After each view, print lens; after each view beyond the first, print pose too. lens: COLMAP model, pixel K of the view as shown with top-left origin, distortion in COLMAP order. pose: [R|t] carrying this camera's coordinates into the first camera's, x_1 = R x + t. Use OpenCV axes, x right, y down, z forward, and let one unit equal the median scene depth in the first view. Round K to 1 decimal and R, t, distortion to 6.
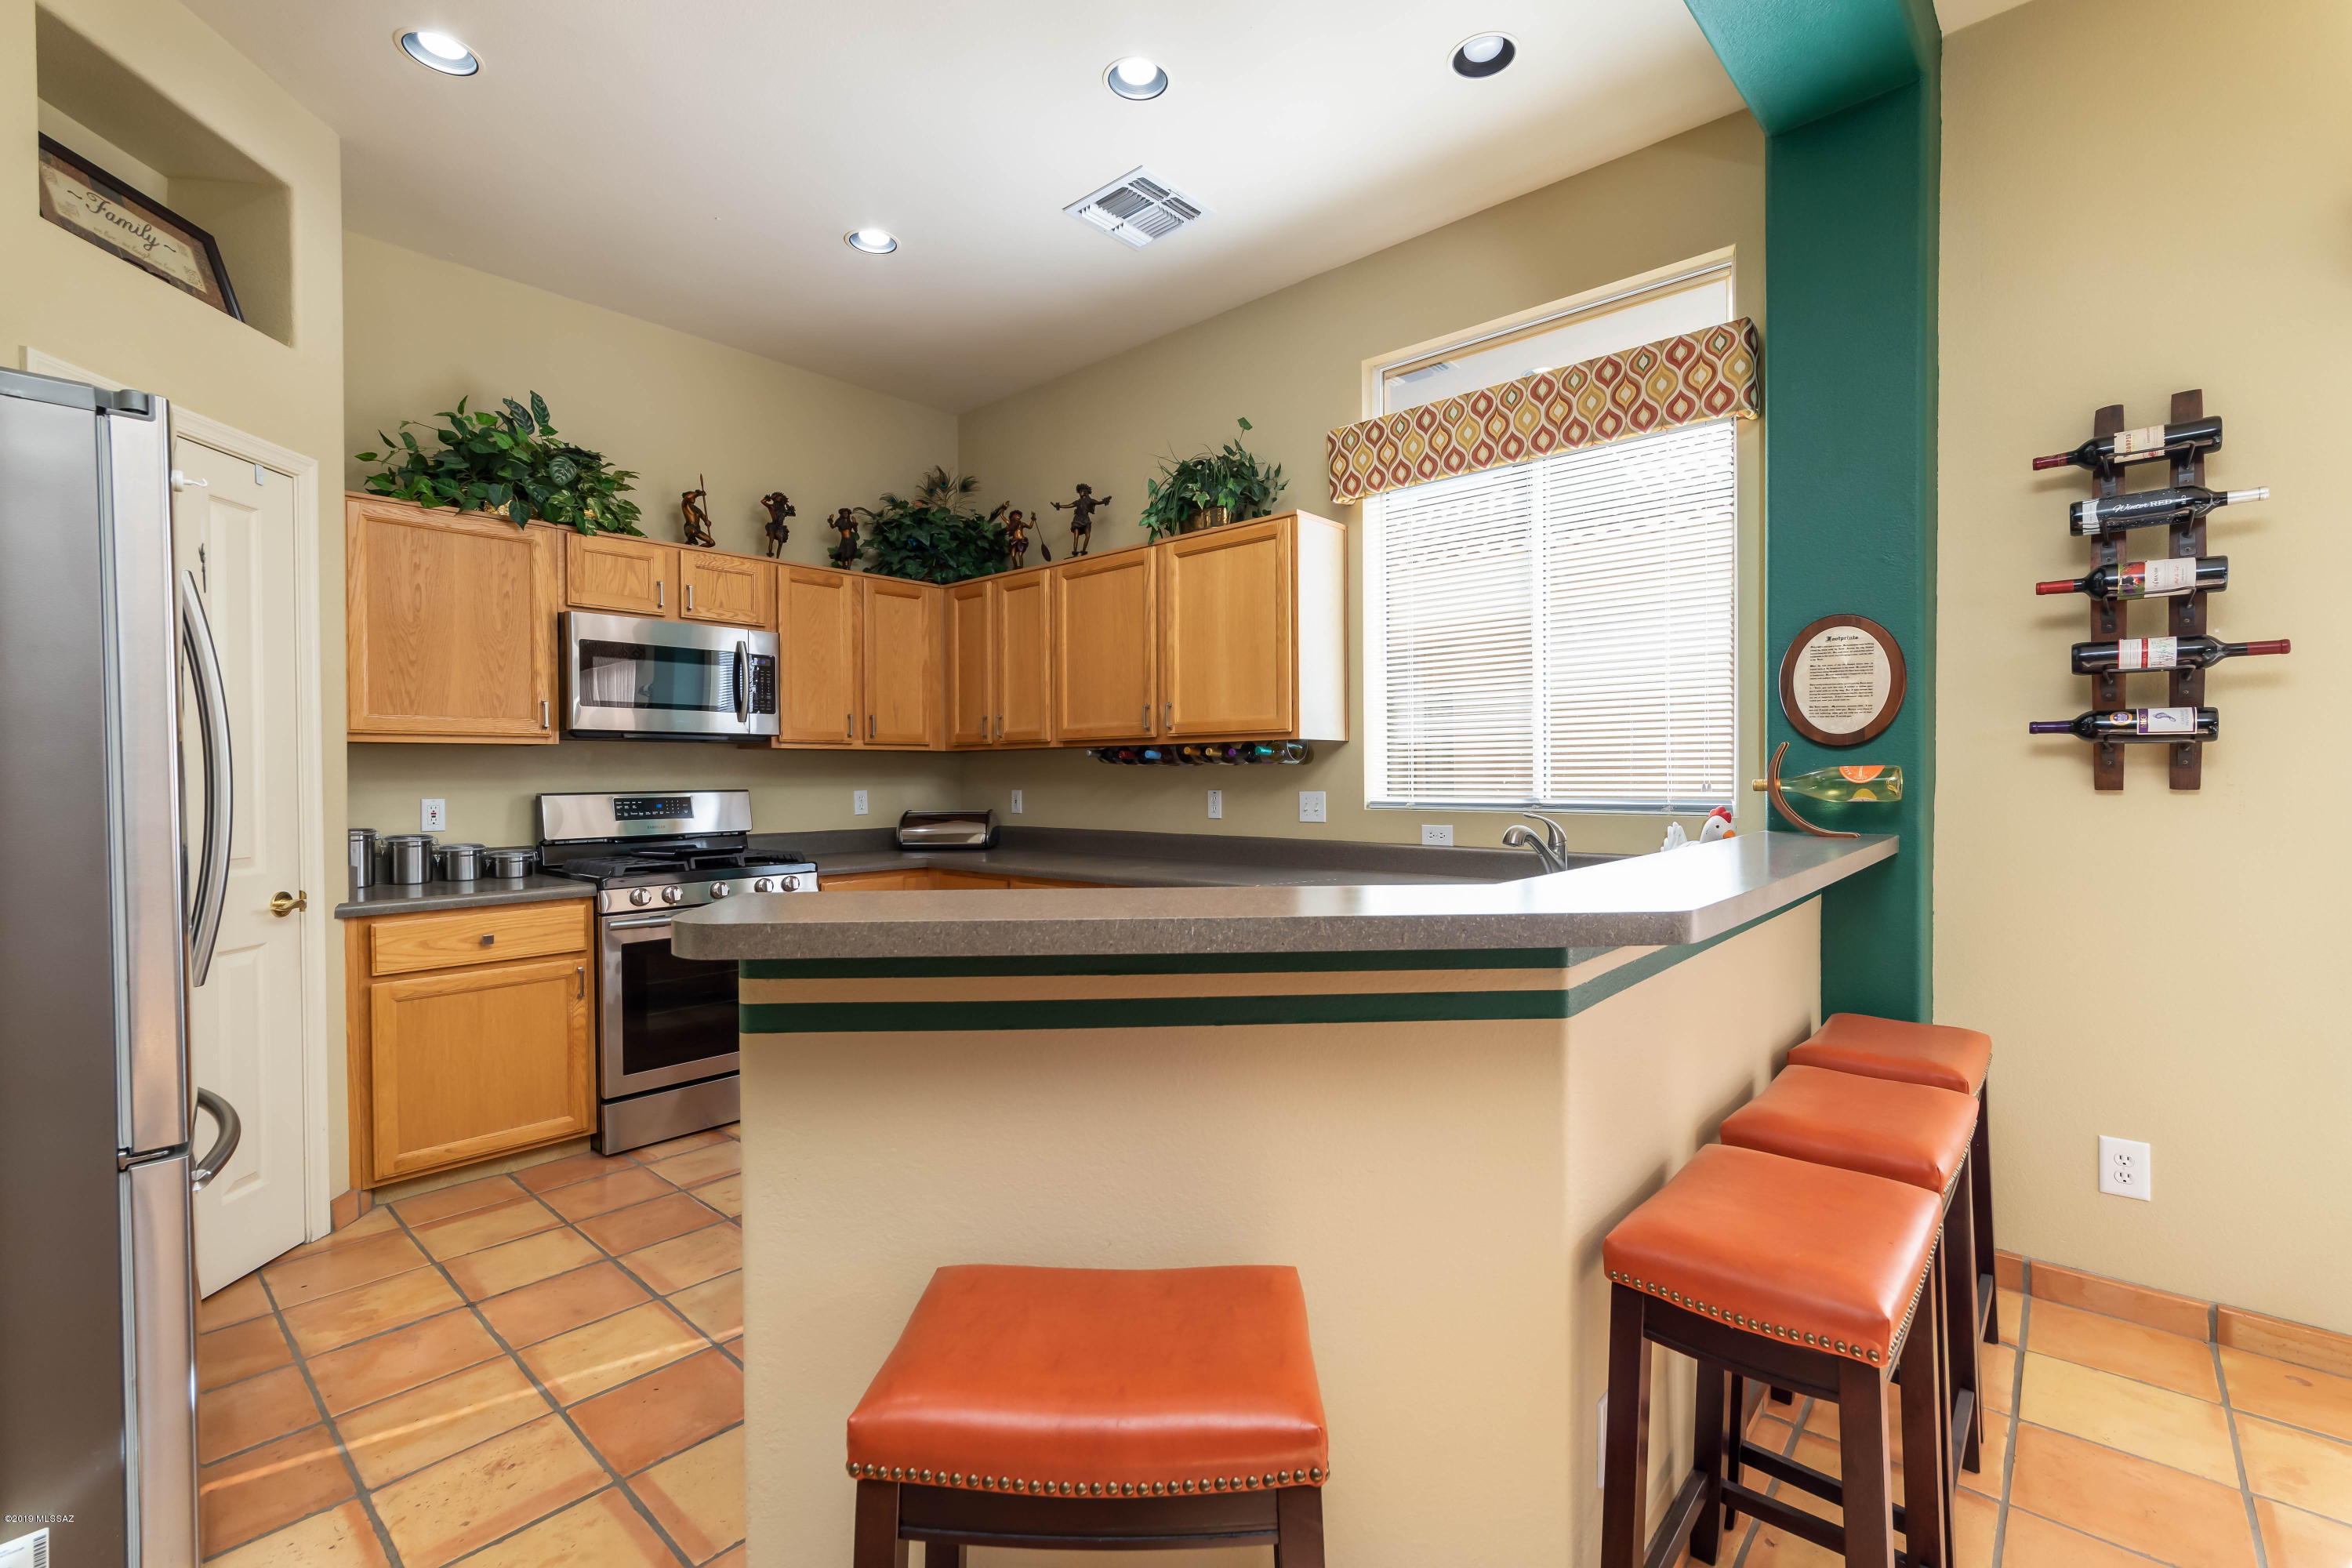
lens RADIAL K [[1025.9, 0, 1189.6], [0, 1025.9, 781.8], [0, 0, 1]] dist [-0.004831, 0.003909]
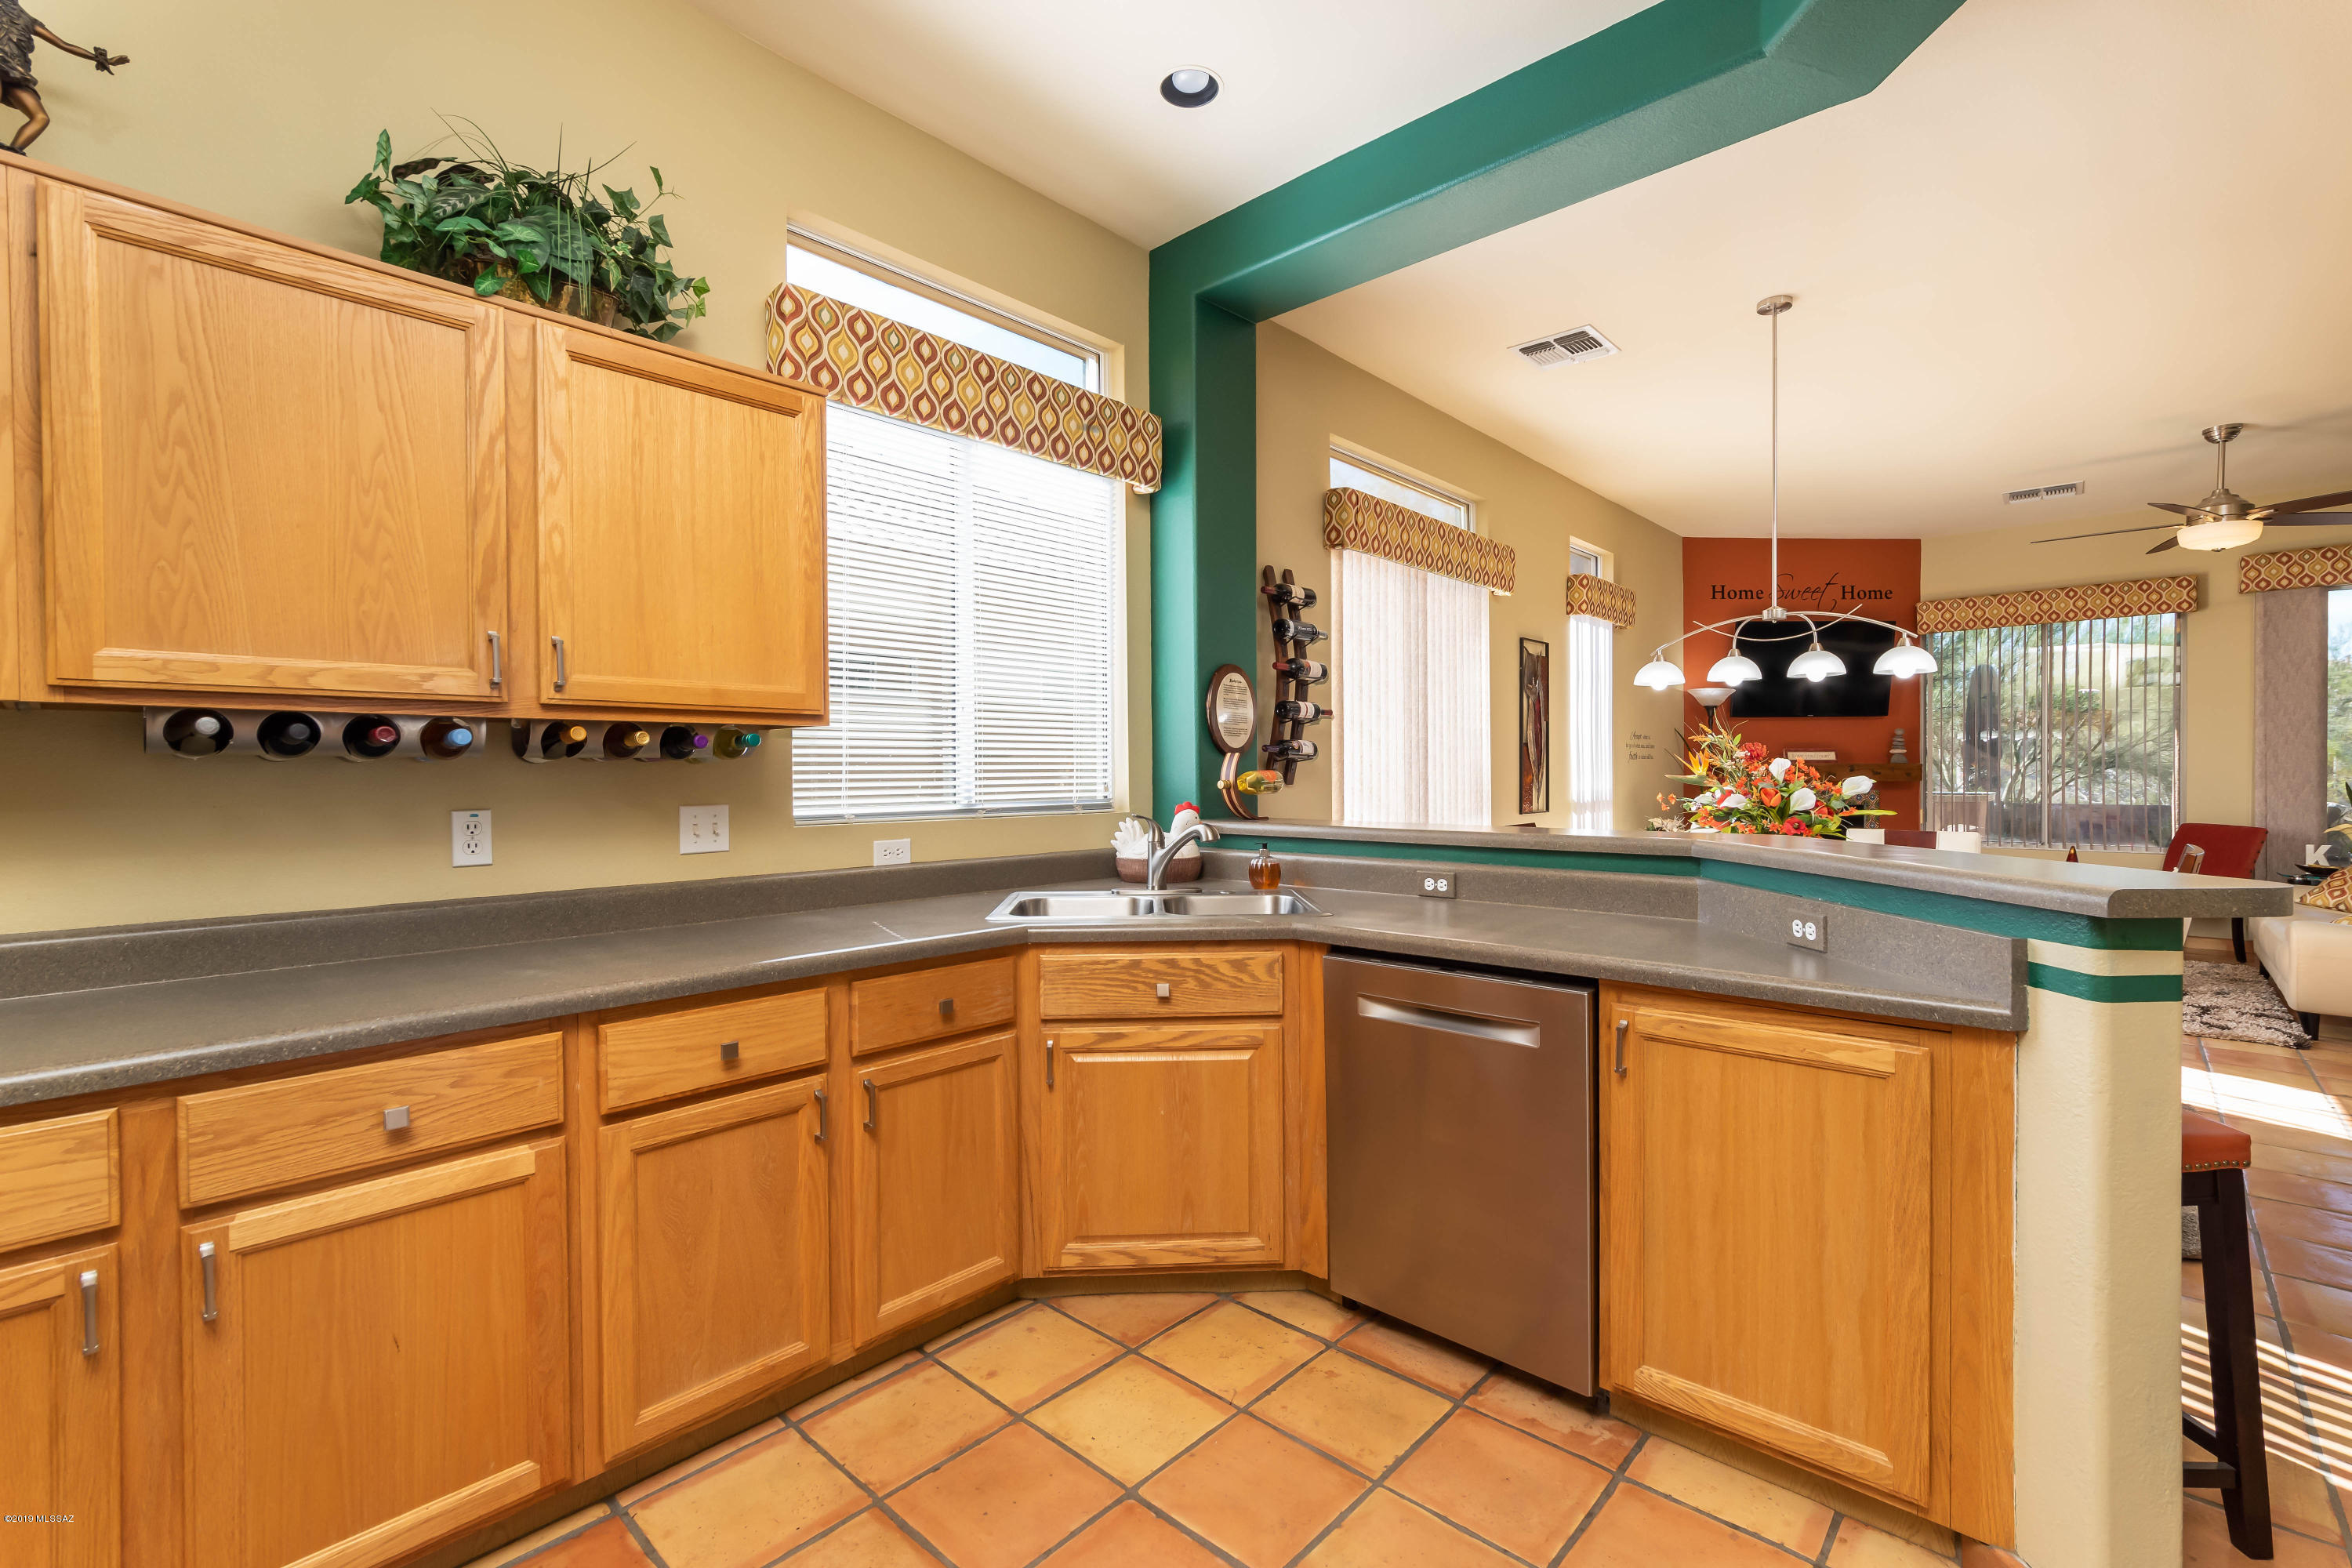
lens RADIAL K [[1025.9, 0, 1181.7], [0, 1025.9, 779.0], [0, 0, 1]] dist [-0.004831, 0.003909]
pose [[0.018125, -0.001784, 0.999834, -0.577483], [0.012293, 0.999923, 0.001562, -0.005022], [-0.999760, 0.012262, 0.018146, 0.758911]]
